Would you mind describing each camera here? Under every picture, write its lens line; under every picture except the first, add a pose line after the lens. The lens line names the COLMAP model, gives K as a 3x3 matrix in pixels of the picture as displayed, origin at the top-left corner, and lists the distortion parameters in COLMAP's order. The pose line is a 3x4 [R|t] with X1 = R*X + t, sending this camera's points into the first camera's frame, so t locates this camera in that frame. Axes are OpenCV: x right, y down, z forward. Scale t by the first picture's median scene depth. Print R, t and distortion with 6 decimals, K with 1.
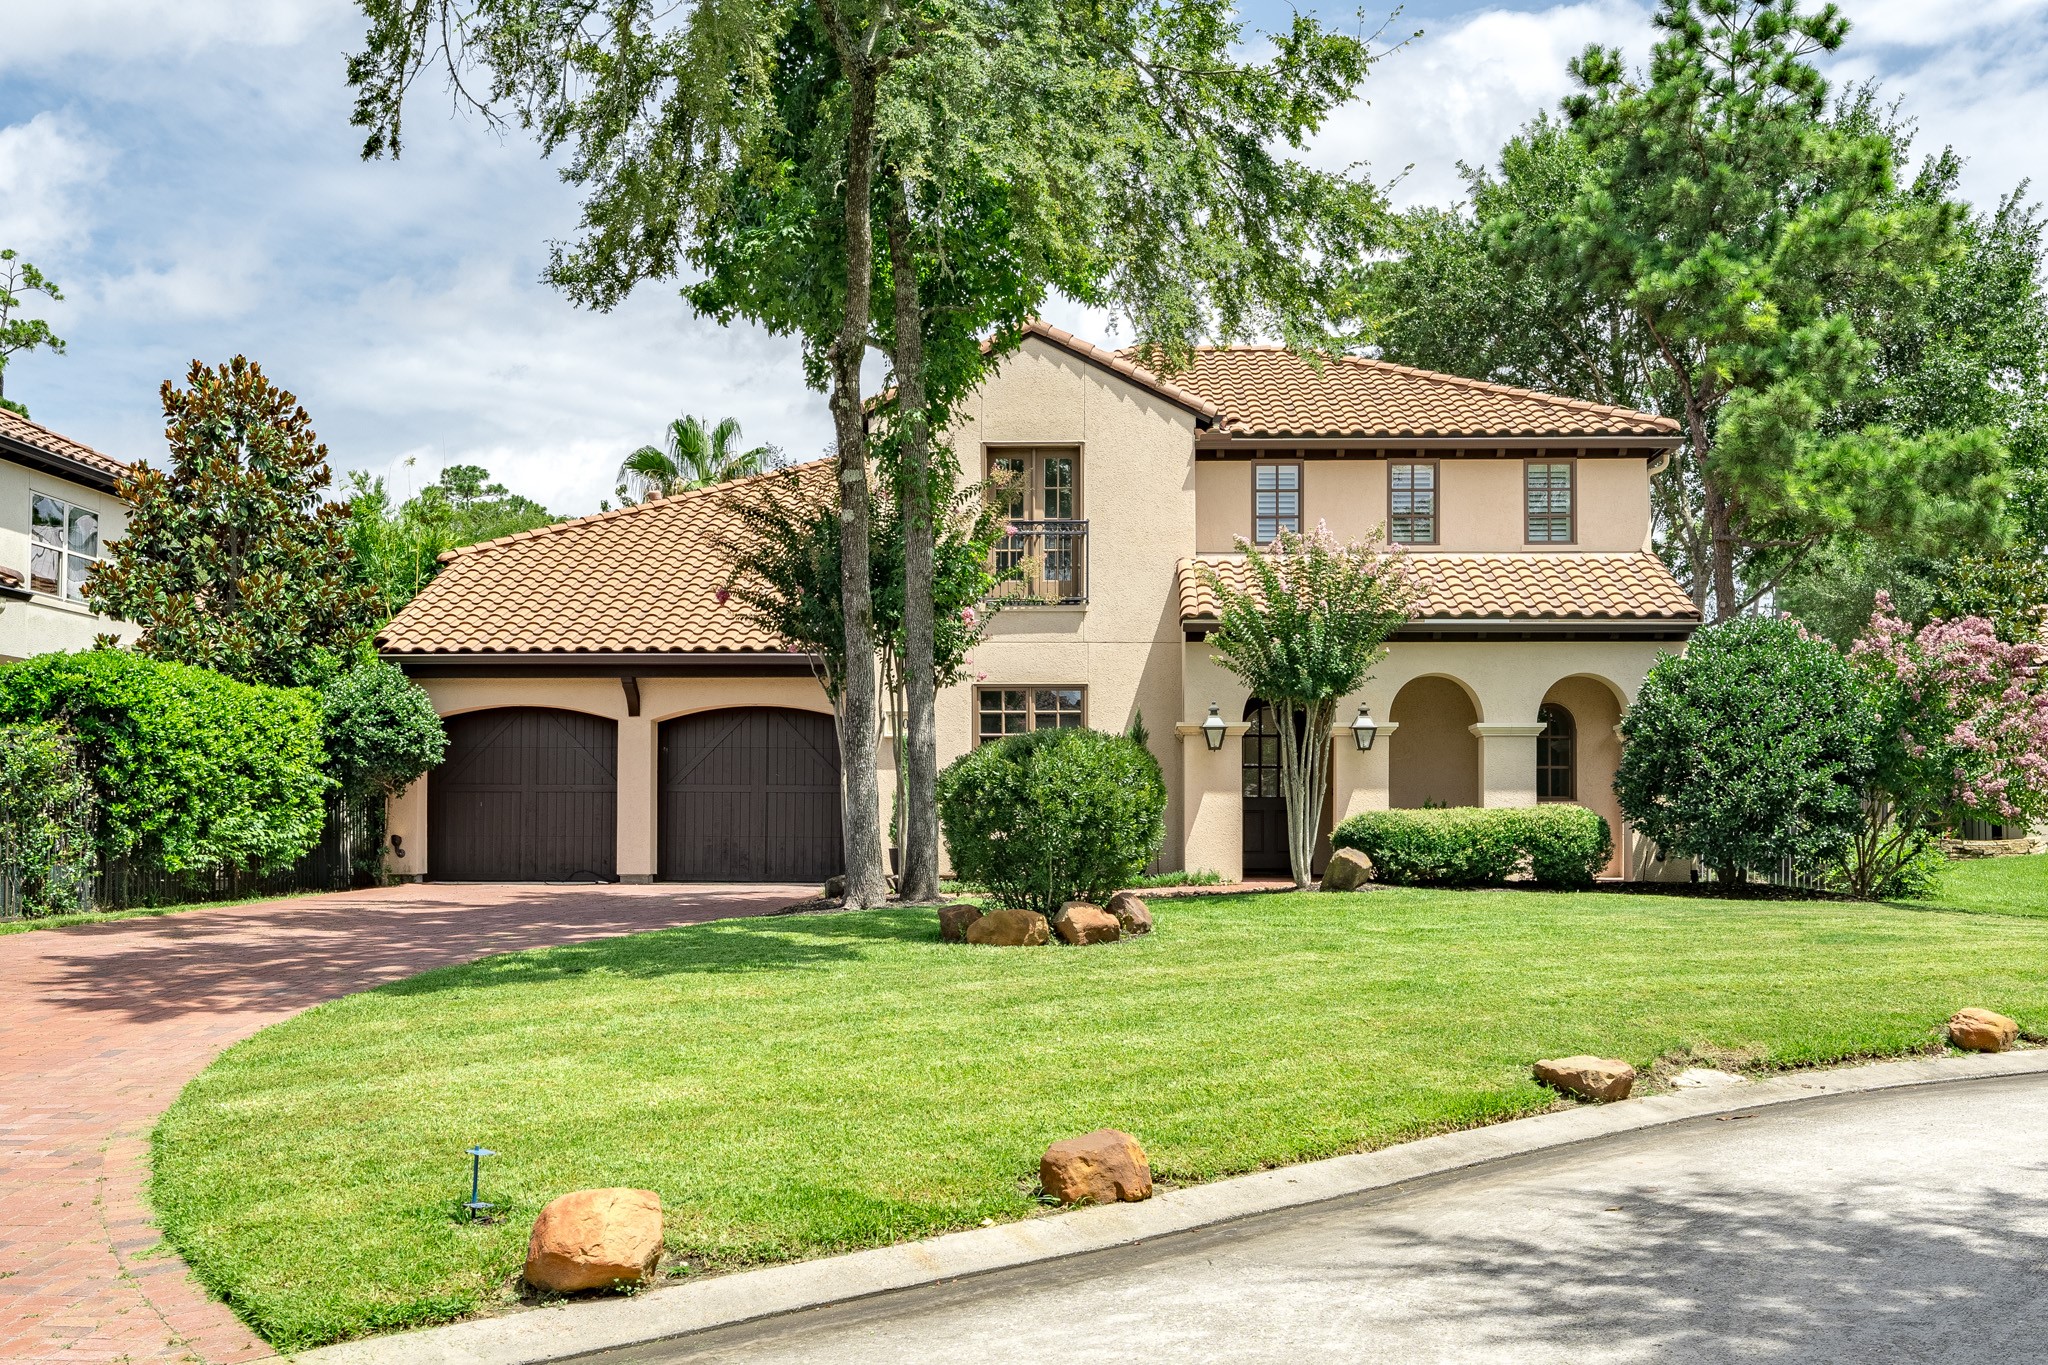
lens RADIAL K [[1418.6, 0, 1038.2], [0, 1418.6, 657.6], [0, 0, 1]] dist [-0.012918, 0.002536]
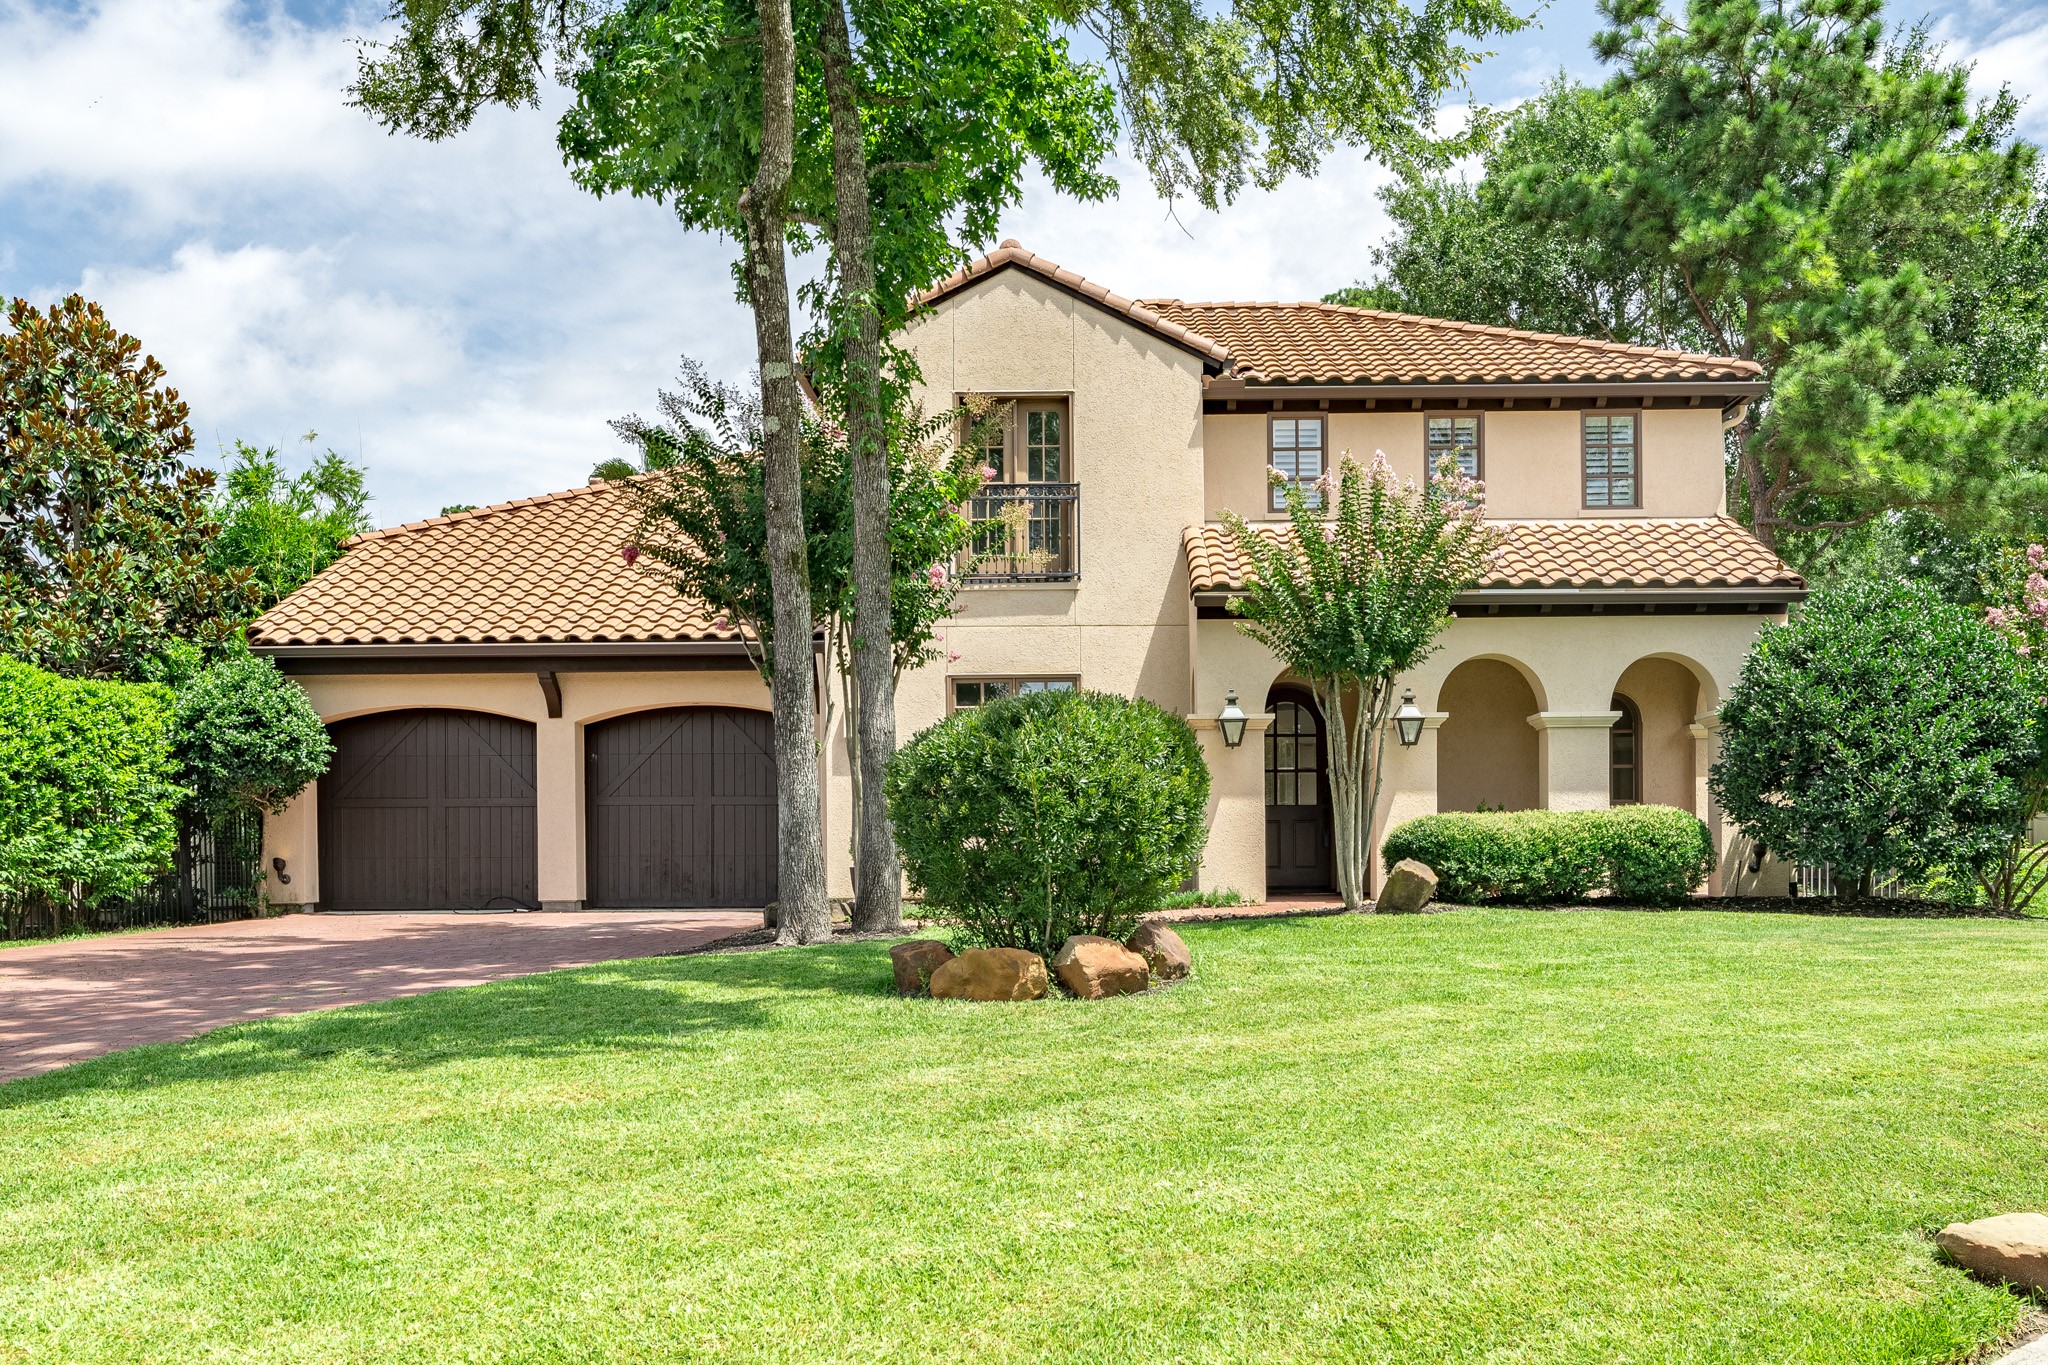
lens RADIAL K [[1418.6, 0, 1018.5], [0, 1418.6, 714.2], [0, 0, 1]] dist [-0.012918, 0.002536]
pose [[0.999938, -0.011073, -0.001165, -0.002403], [0.011099, 0.999614, 0.025474, 0.023244], [0.000882, -0.025485, 0.999675, 0.157550]]
